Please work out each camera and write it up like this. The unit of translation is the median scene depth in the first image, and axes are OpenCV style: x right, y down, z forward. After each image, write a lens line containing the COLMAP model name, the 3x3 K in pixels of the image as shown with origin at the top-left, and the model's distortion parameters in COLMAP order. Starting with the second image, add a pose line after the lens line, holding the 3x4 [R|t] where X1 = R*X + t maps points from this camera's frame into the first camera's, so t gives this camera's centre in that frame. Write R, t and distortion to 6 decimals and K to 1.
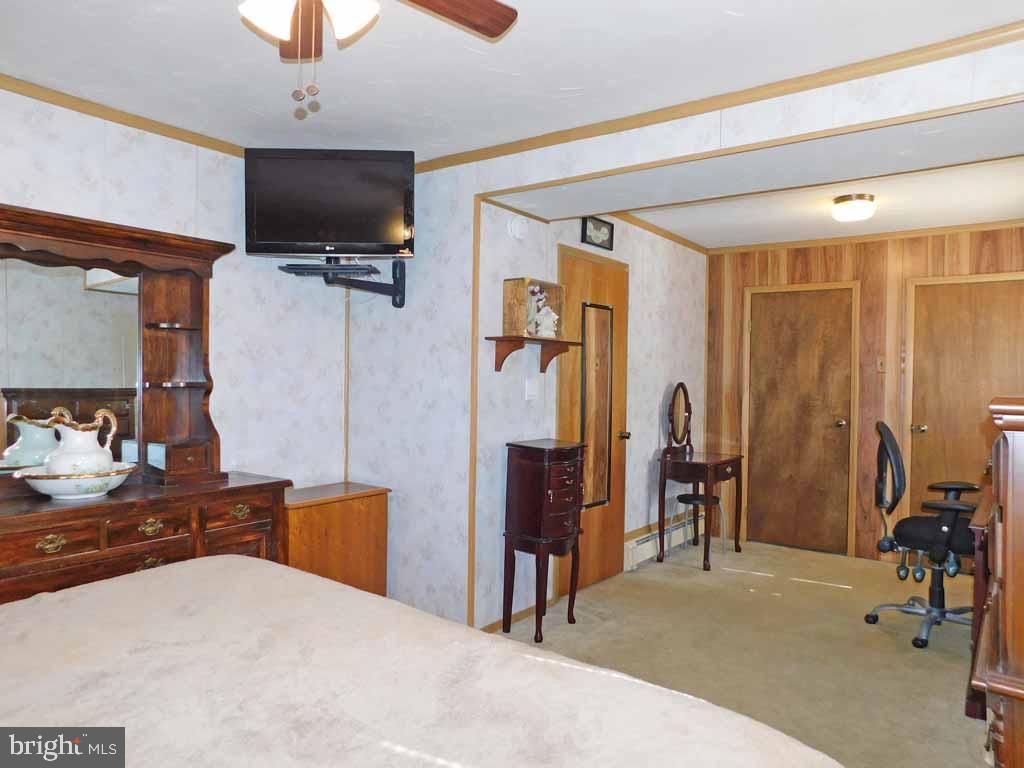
lens RADIAL K [[679.7, 0, 512.0], [0, 679.7, 384.0], [0, 0, 1]] dist [-0.068014, 0.054849]
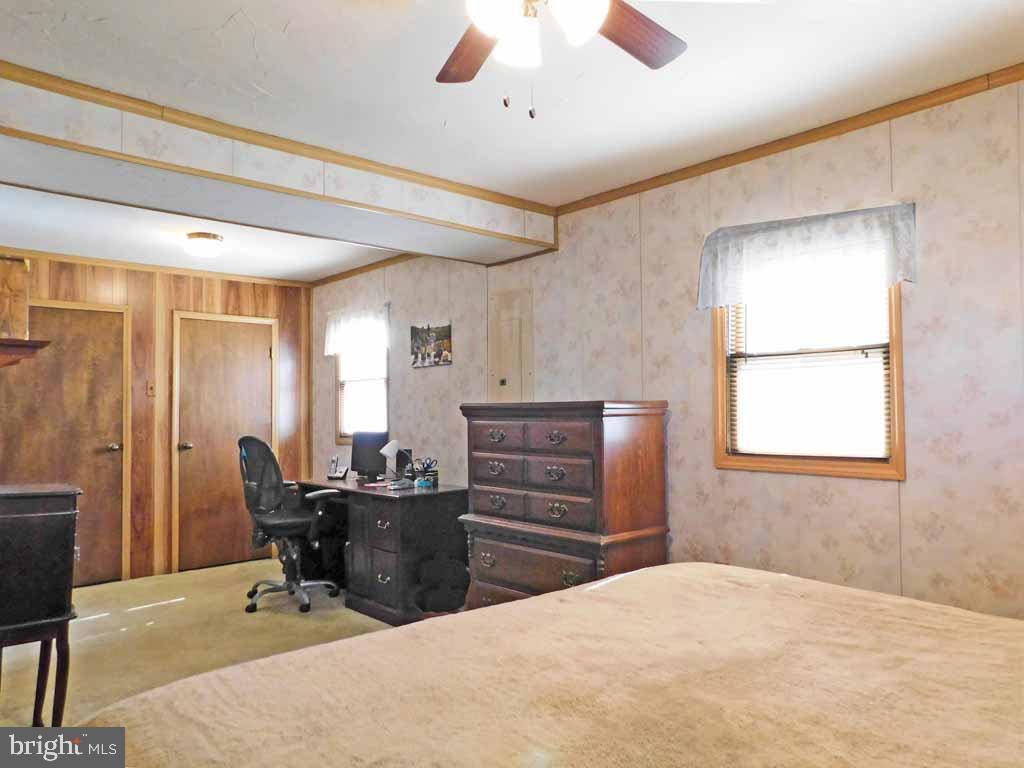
lens RADIAL K [[679.7, 0, 512.0], [0, 679.7, 384.0], [0, 0, 1]] dist [-0.068014, 0.054849]
pose [[0.167990, 0.016012, 0.985659, -0.389630], [0.022512, 0.999545, -0.020075, -0.002497], [-0.985532, 0.025562, 0.167553, 0.258386]]
